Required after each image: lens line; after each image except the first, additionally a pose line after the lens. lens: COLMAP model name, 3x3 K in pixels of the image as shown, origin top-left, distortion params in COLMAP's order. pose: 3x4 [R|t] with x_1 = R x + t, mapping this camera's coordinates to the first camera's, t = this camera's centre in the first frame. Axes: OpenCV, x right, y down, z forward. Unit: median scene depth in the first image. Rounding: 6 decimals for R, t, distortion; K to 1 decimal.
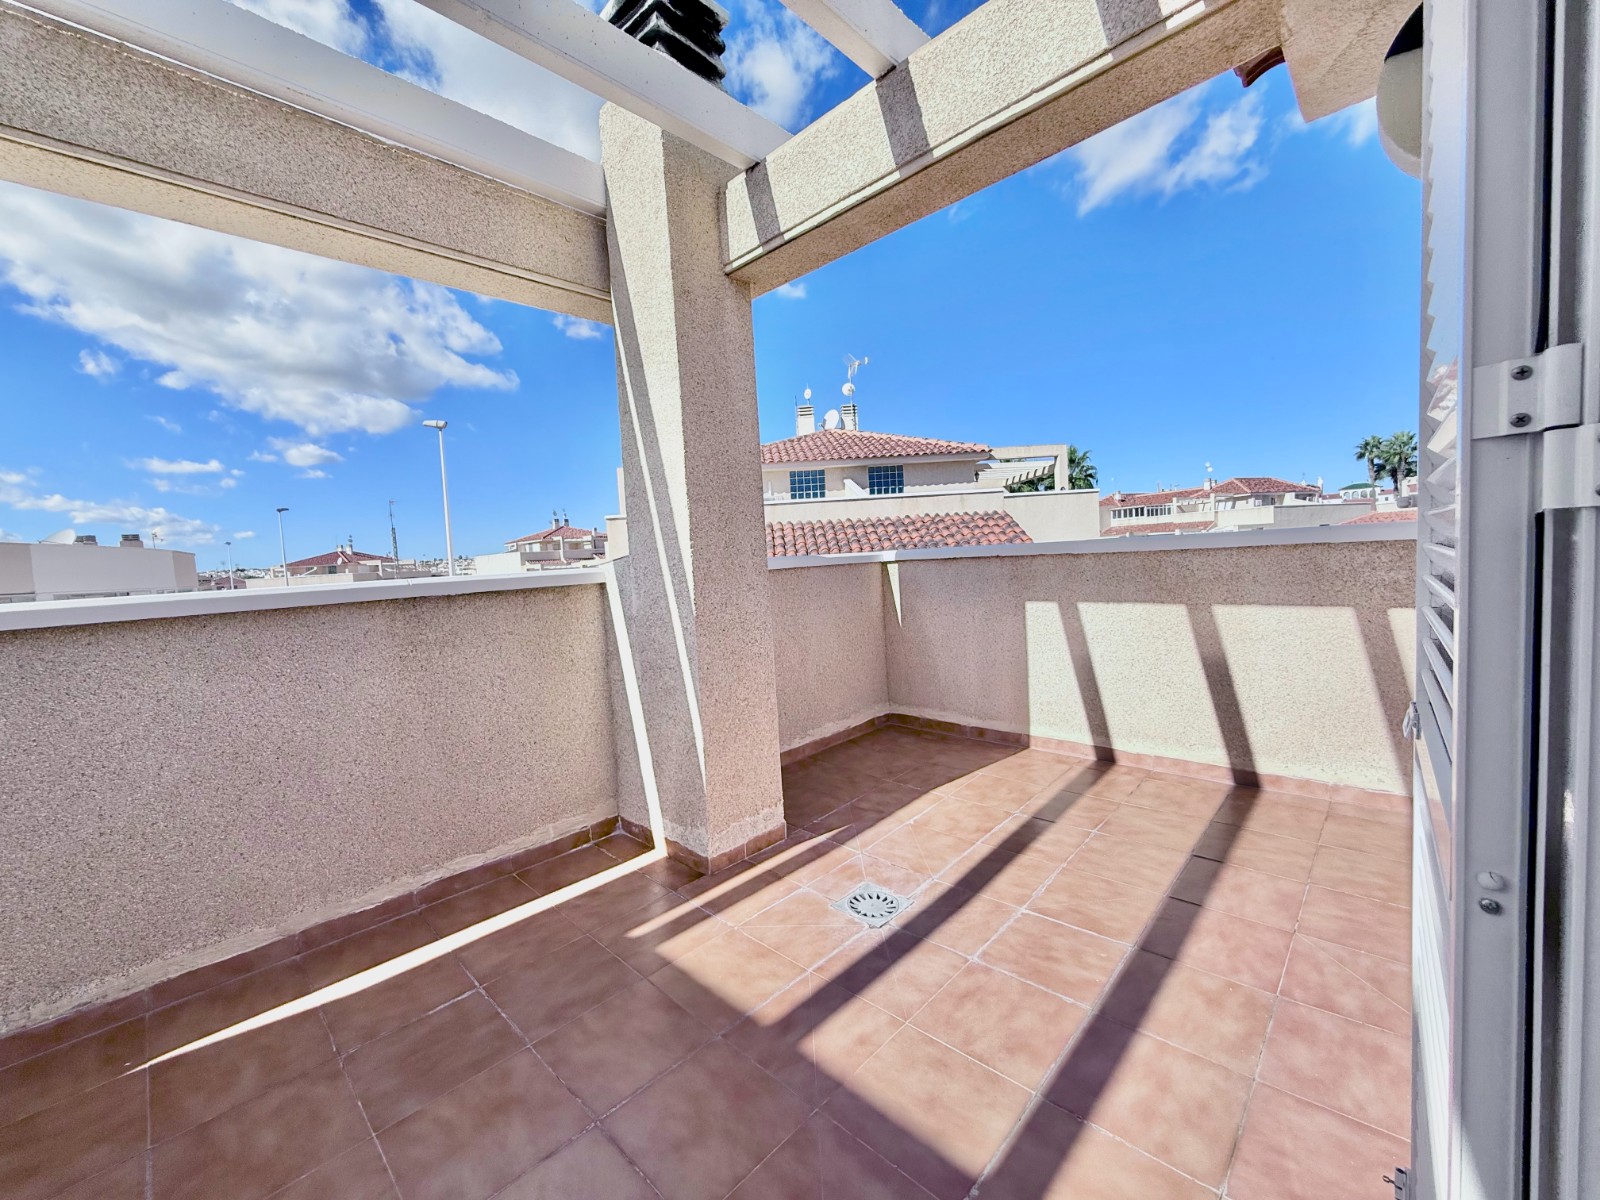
lens RADIAL K [[640.3, 0, 794.4], [0, 640.3, 599.4], [0, 0, 1]] dist [-0.002950, 0.000499]
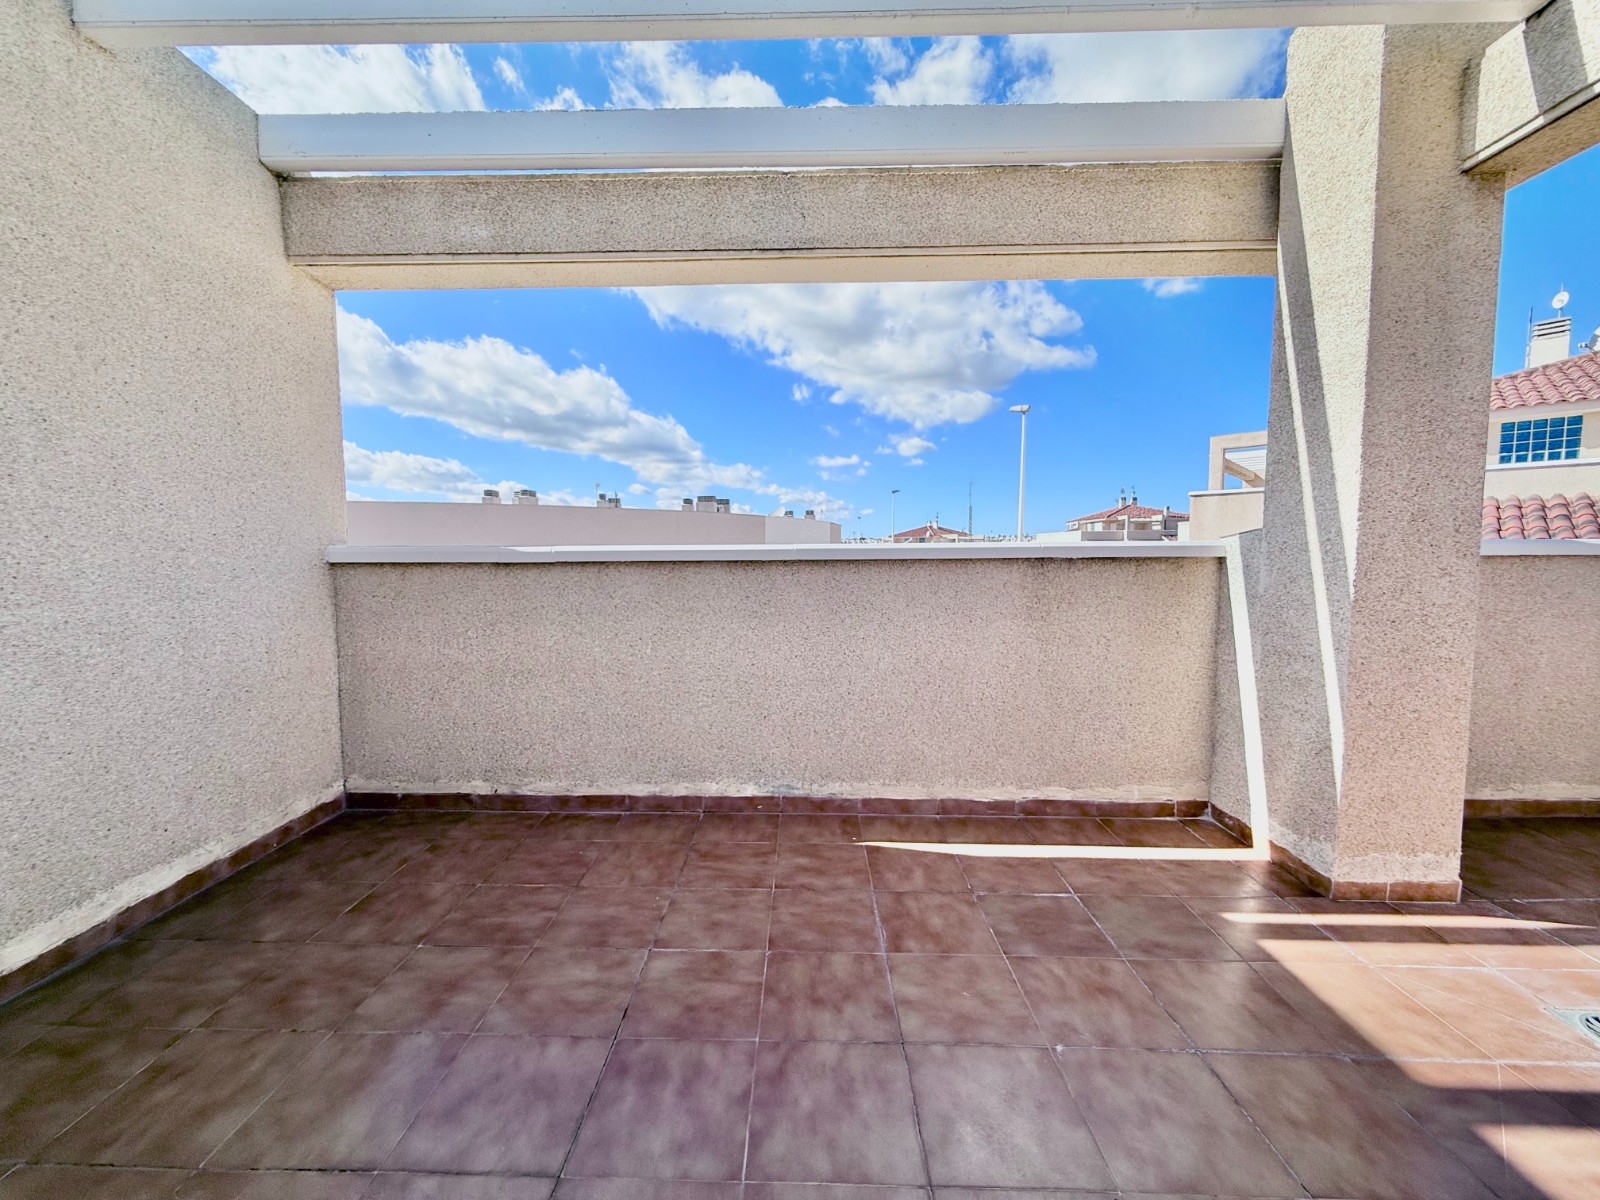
lens RADIAL K [[640.3, 0, 786.5], [0, 640.3, 598.7], [0, 0, 1]] dist [-0.002950, 0.000499]
pose [[0.675456, 0.106189, -0.729714, -0.040528], [-0.083660, 0.994223, 0.067242, 0.028200], [0.732639, 0.015629, 0.680438, -0.129443]]
